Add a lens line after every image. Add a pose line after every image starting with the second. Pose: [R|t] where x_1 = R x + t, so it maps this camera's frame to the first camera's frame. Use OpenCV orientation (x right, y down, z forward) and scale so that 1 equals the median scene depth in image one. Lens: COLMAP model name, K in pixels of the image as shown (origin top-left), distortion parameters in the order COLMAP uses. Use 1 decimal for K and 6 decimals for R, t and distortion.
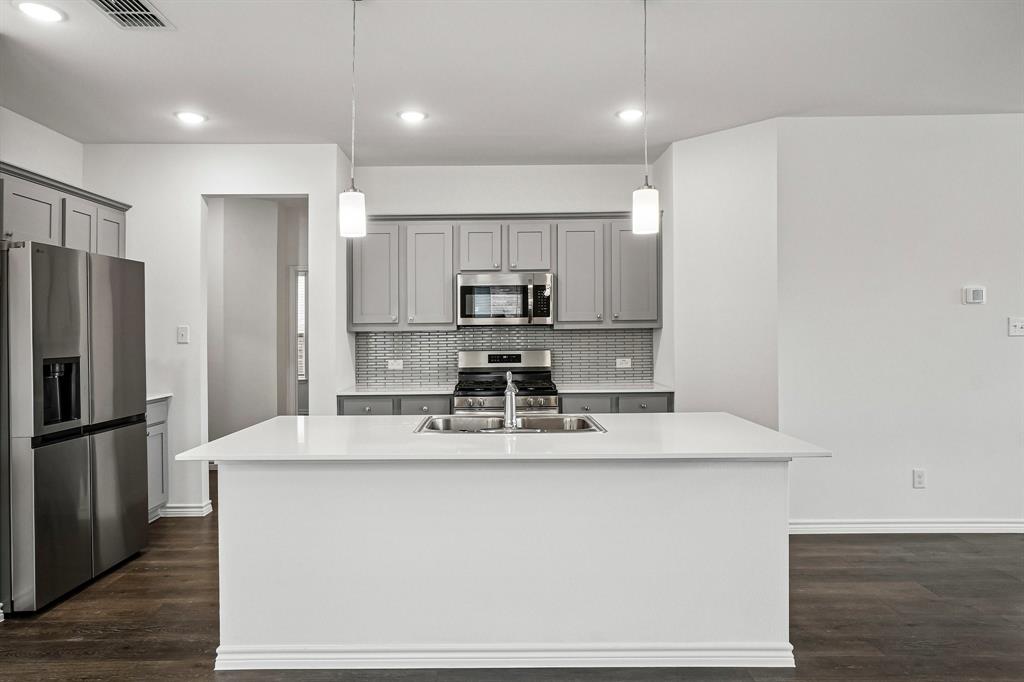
lens RADIAL K [[623.5, 0, 512.0], [0, 623.5, 341.0], [0, 0, 1]] dist [-0.003106, 0.000624]
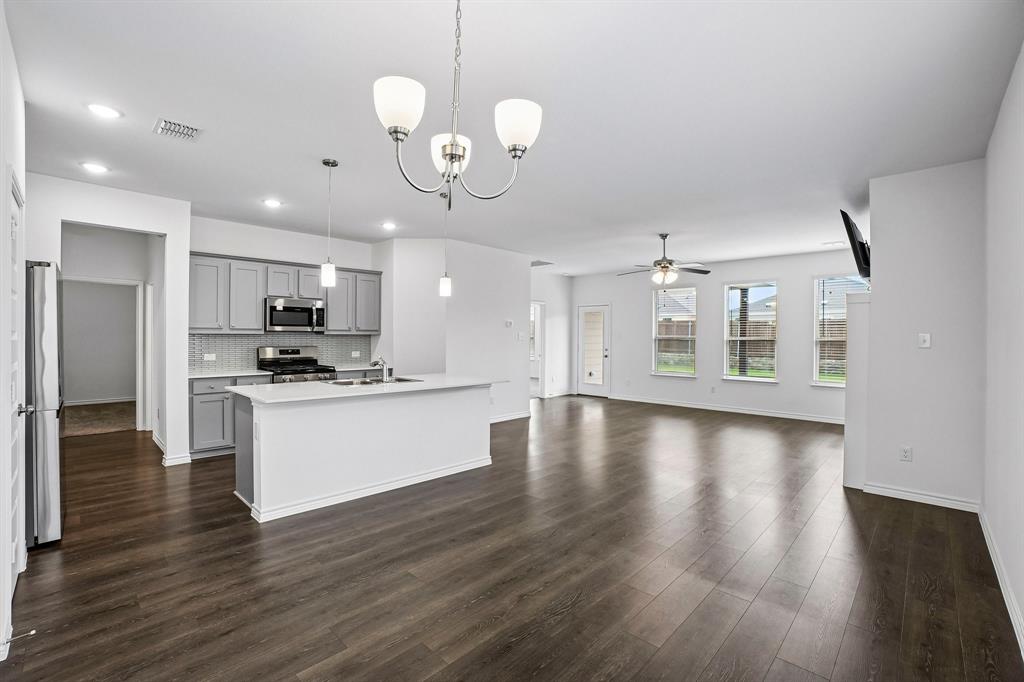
lens RADIAL K [[439.5, 0, 512.0], [0, 439.5, 341.0], [0, 0, 1]] dist [-0.036450, -0.000204]
pose [[0.693710, 0.007860, 0.720212, -0.440203], [-0.001736, 0.999956, -0.009241, 0.009616], [-0.720253, 0.005160, 0.693693, -0.189103]]
